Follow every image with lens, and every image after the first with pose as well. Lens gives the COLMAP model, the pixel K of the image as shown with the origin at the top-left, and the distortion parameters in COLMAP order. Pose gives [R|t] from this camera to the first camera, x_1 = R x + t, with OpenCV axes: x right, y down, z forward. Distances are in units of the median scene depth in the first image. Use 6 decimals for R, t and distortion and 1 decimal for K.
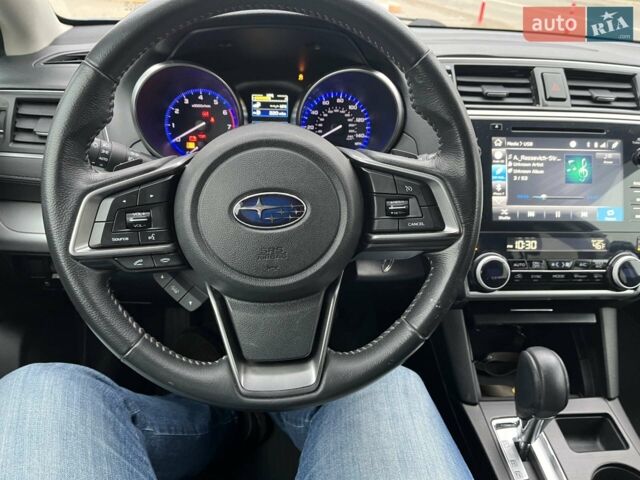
lens RADIAL K [[492.3, 0, 316.5], [0, 492.3, 232.4], [0, 0, 1]] dist [0.022398, -0.002838]
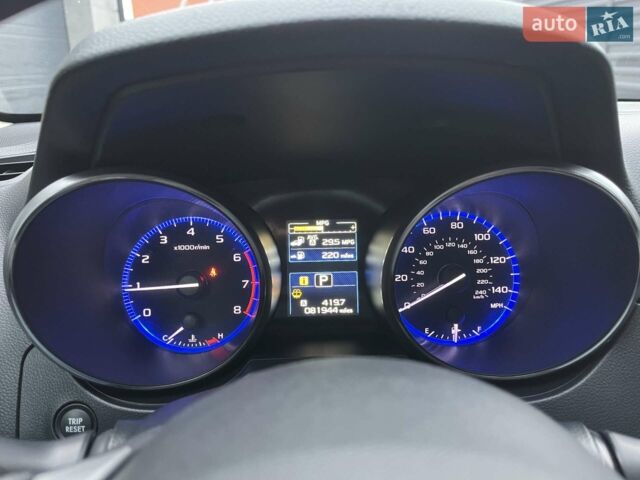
lens RADIAL K [[479.8, 0, 321.7], [0, 479.8, 241.6], [0, 0, 1]] dist [0.064454, -0.103270]
pose [[0.997213, -0.038006, -0.064194, -0.063780], [0.026604, 0.985094, -0.169946, -0.172957], [0.069697, 0.167765, 0.983360, 0.509604]]
